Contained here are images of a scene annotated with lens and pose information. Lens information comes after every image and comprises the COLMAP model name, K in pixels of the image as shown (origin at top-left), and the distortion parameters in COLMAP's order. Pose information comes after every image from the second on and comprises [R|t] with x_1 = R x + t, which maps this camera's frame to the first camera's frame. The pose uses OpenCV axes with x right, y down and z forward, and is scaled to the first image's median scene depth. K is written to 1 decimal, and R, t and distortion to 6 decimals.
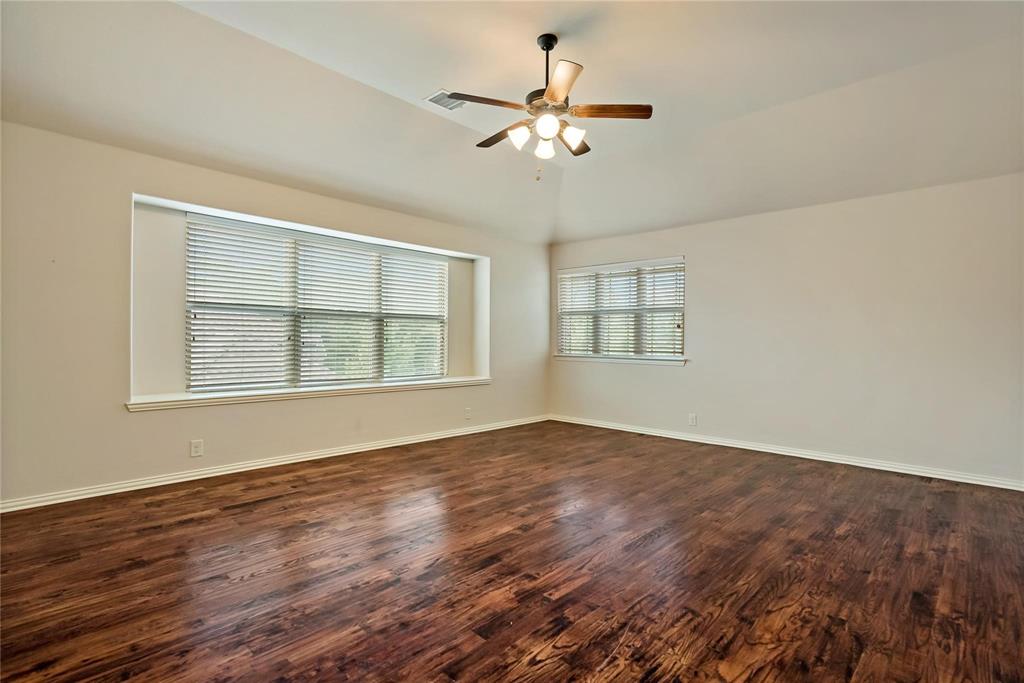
lens RADIAL K [[505.1, 0, 512.0], [0, 505.1, 341.5], [0, 0, 1]] dist [-0.002650, 0.000413]
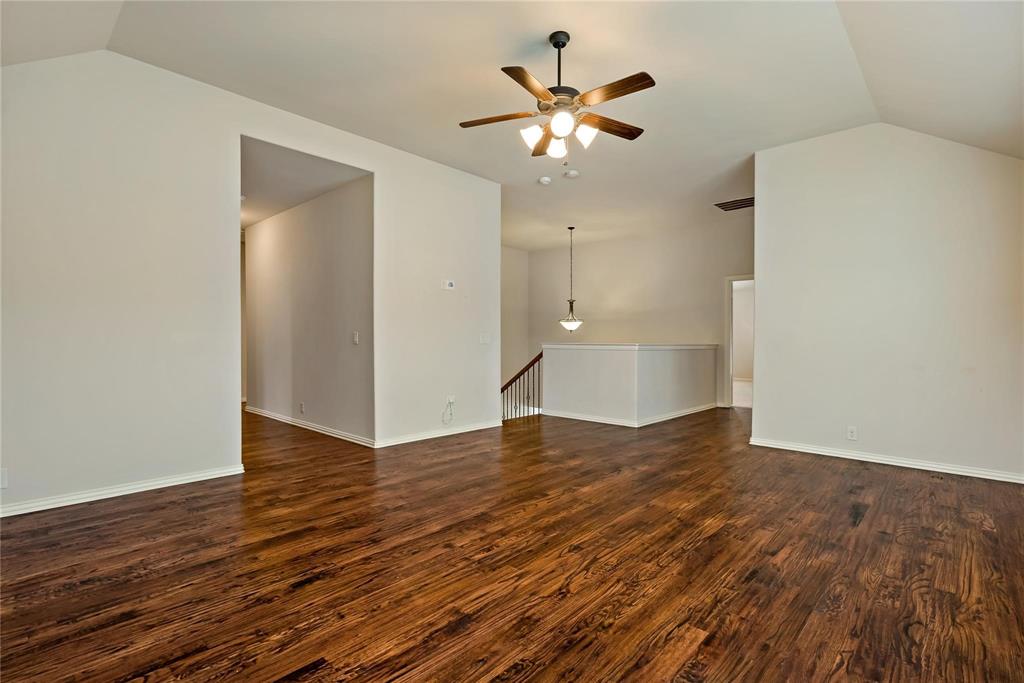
lens RADIAL K [[478.4, 0, 512.0], [0, 478.4, 341.5], [0, 0, 1]] dist [-0.000232, -0.000079]
pose [[-0.999895, -0.013741, -0.004624, 0.153673], [-0.013776, 0.999876, 0.007637, -0.001027], [0.004519, 0.007700, -0.999960, 1.855947]]
